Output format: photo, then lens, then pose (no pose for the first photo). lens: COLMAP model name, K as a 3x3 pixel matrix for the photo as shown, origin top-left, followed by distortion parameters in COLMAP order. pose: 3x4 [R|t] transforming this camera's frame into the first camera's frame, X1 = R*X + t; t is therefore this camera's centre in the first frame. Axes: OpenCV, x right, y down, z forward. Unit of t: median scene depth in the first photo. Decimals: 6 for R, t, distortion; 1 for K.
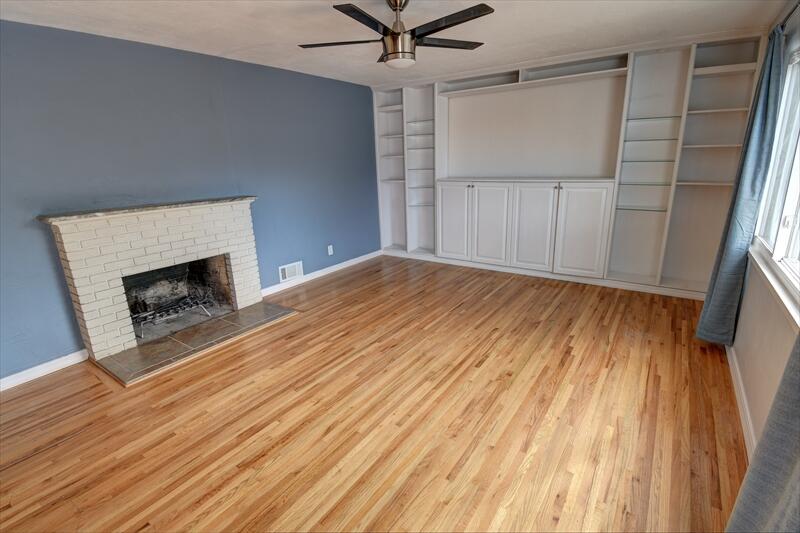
lens RADIAL K [[381.9, 0, 400.0], [0, 381.9, 266.5], [0, 0, 1]] dist [0.001043, 0.000124]
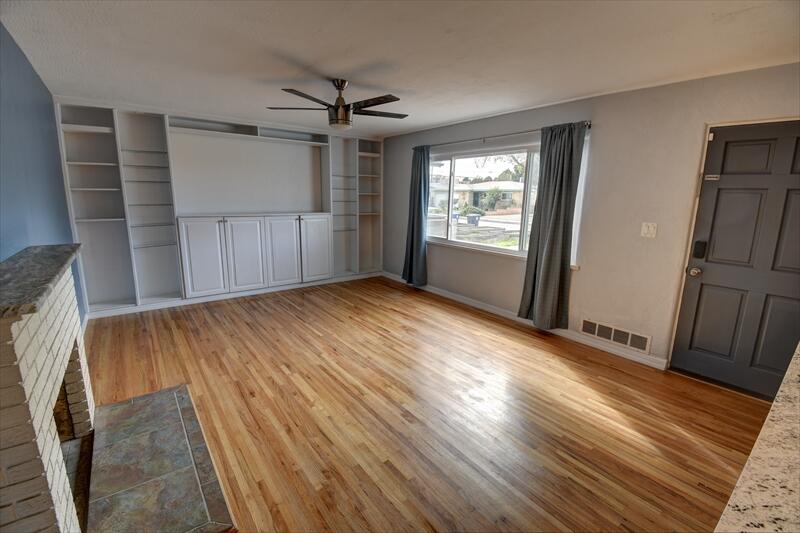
lens RADIAL K [[361.0, 0, 400.6], [0, 361.0, 265.5], [0, 0, 1]] dist [0.017000, -0.026450]
pose [[0.298024, -0.149907, 0.942714, -0.873223], [0.238815, 0.967894, 0.078413, -0.075354], [-0.924202, 0.201766, 0.324256, 0.351201]]
